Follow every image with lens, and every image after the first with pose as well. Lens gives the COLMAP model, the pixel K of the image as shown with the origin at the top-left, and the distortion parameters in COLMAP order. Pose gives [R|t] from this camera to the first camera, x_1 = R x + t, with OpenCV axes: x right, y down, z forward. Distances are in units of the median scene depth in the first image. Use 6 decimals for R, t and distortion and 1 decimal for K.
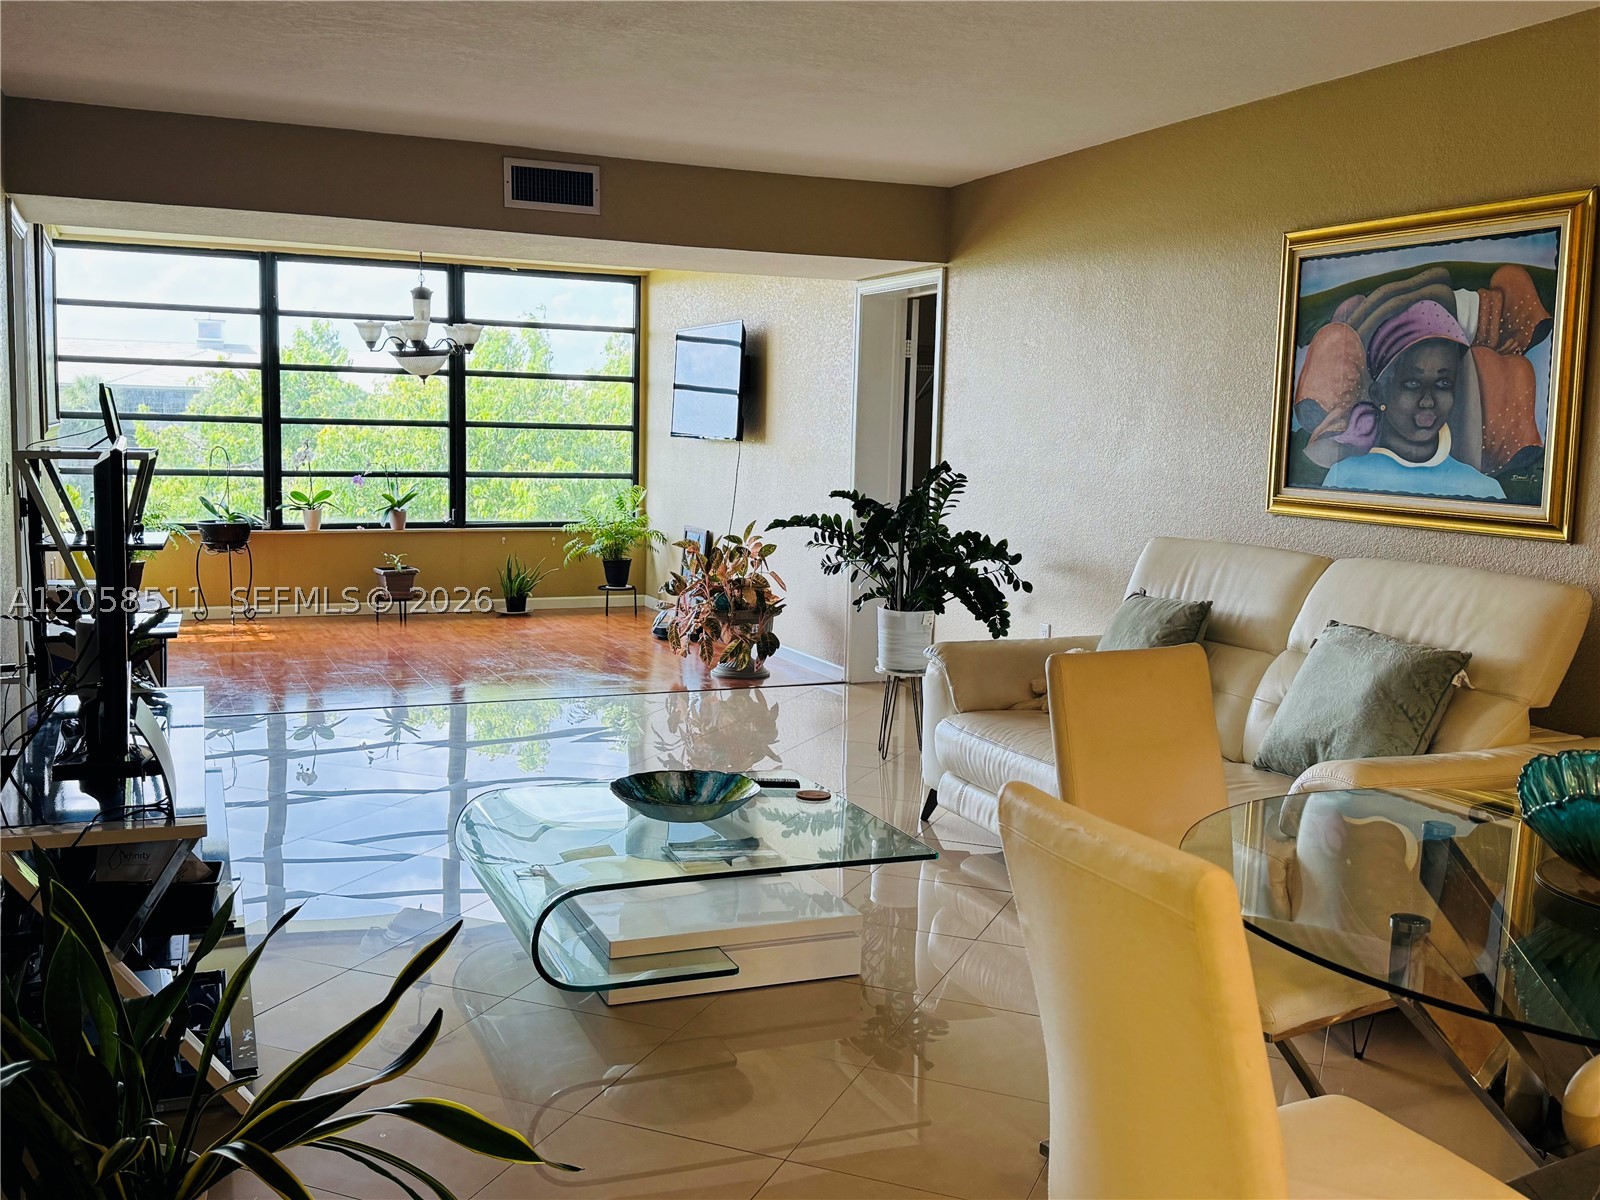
lens RADIAL K [[1509.0, 0, 784.5], [0, 1509.0, 600.3], [0, 0, 1]] dist [0.164590, -0.300652]
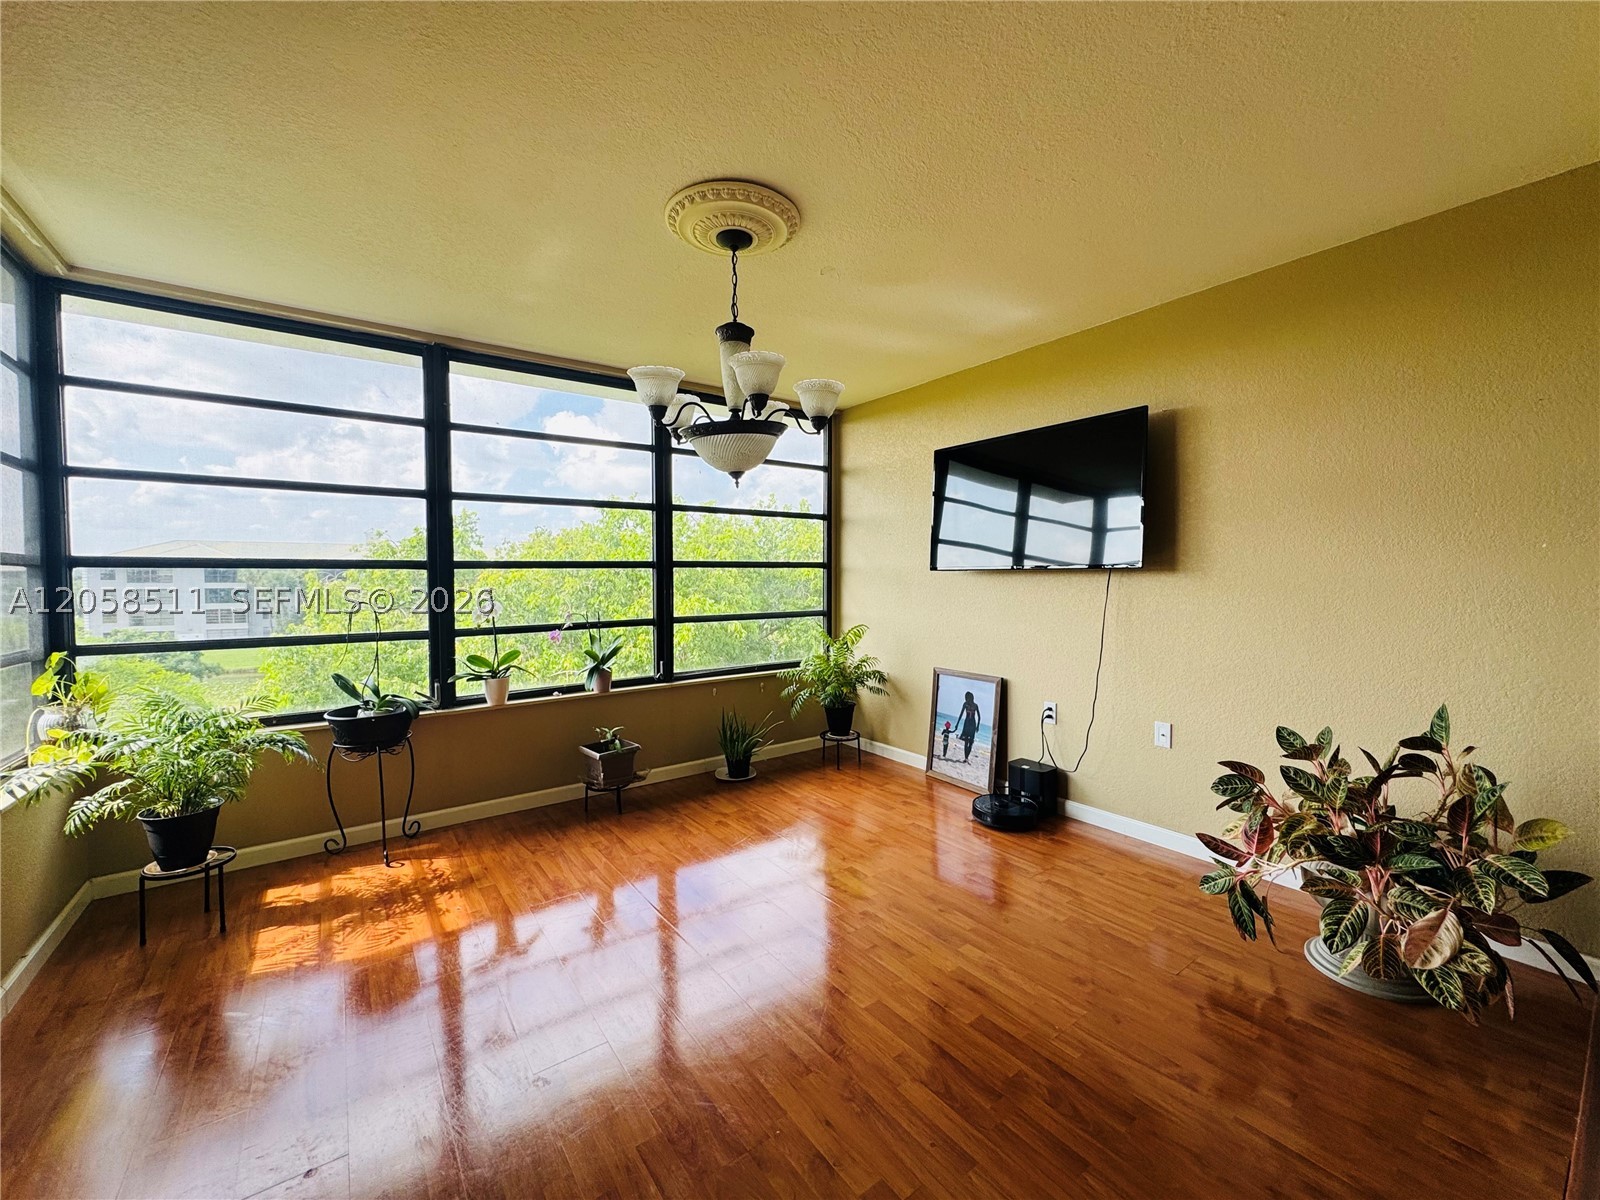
lens RADIAL K [[646.1, 0, 800.0], [0, 646.1, 600.0], [0, 0, 1]] dist [-0.000410, 0.000109]
pose [[0.972703, -0.036120, 0.229224, -1.268882], [0.052998, 0.996283, -0.067904, -0.371185], [-0.225920, 0.078199, 0.971002, 3.507645]]
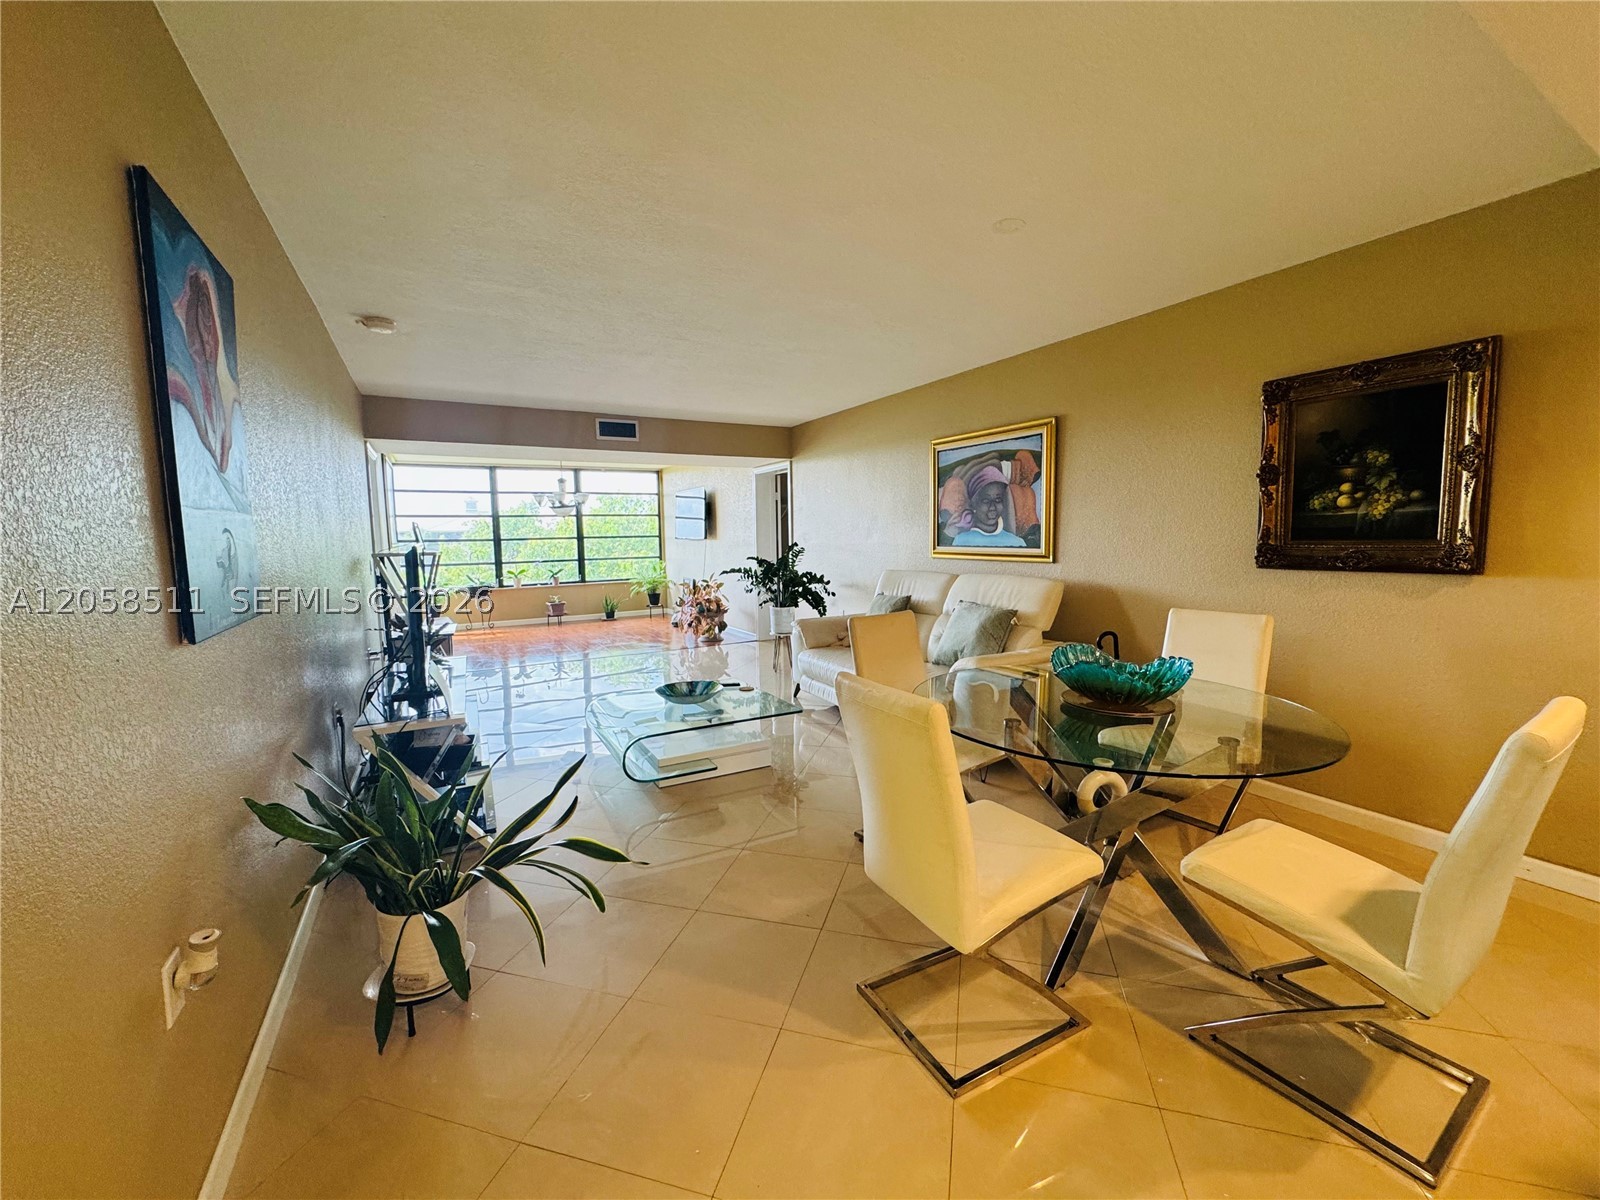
lens RADIAL K [[646.1, 0, 800.0], [0, 646.1, 600.0], [0, 0, 1]] dist [-0.000410, 0.000109]
pose [[0.992616, -0.050101, 0.110464, -0.001015], [0.051185, 0.998665, -0.006997, 0.005045], [-0.109966, 0.012600, 0.993855, 0.021177]]
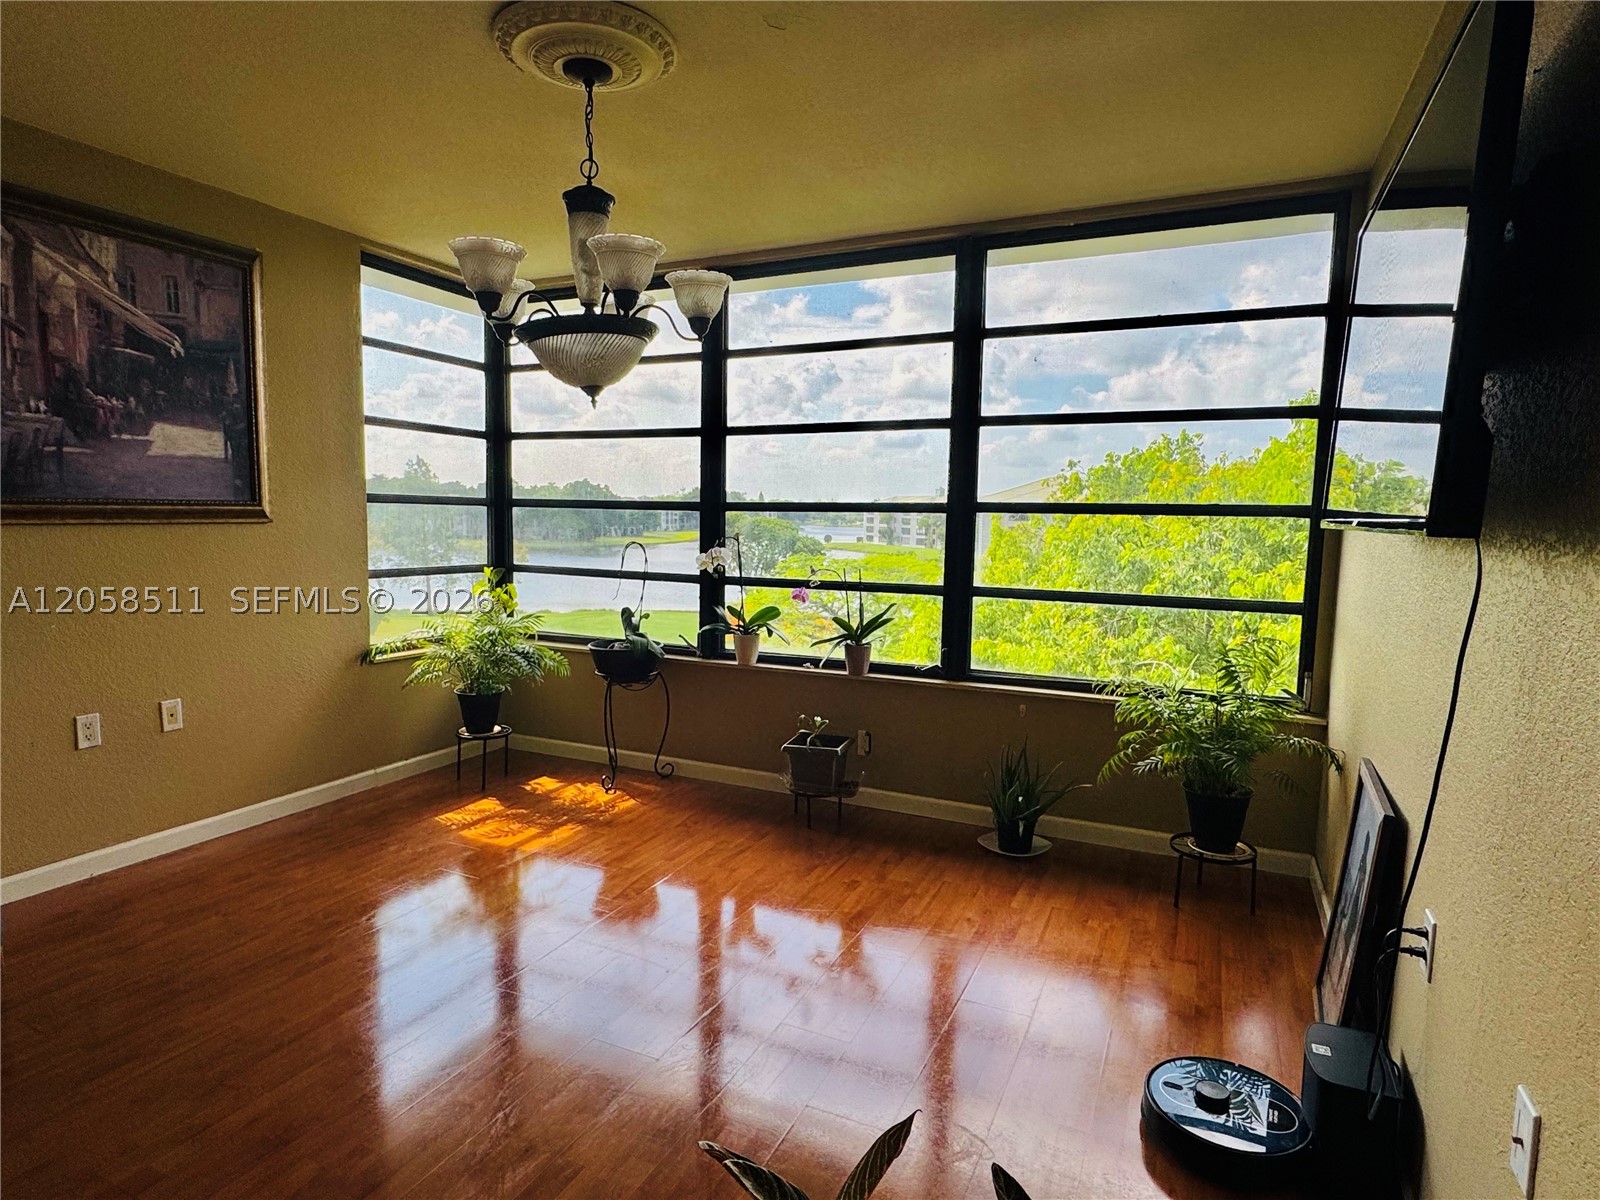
lens RADIAL K [[886.2, 0, 773.9], [0, 886.2, 602.4], [0, 0, 1]] dist [-0.000383, -0.000258]
pose [[0.658977, 0.061387, -0.749654, -0.002444], [-0.088827, 0.996041, 0.003480, -0.414676], [0.746900, 0.064296, 0.661820, 4.056772]]
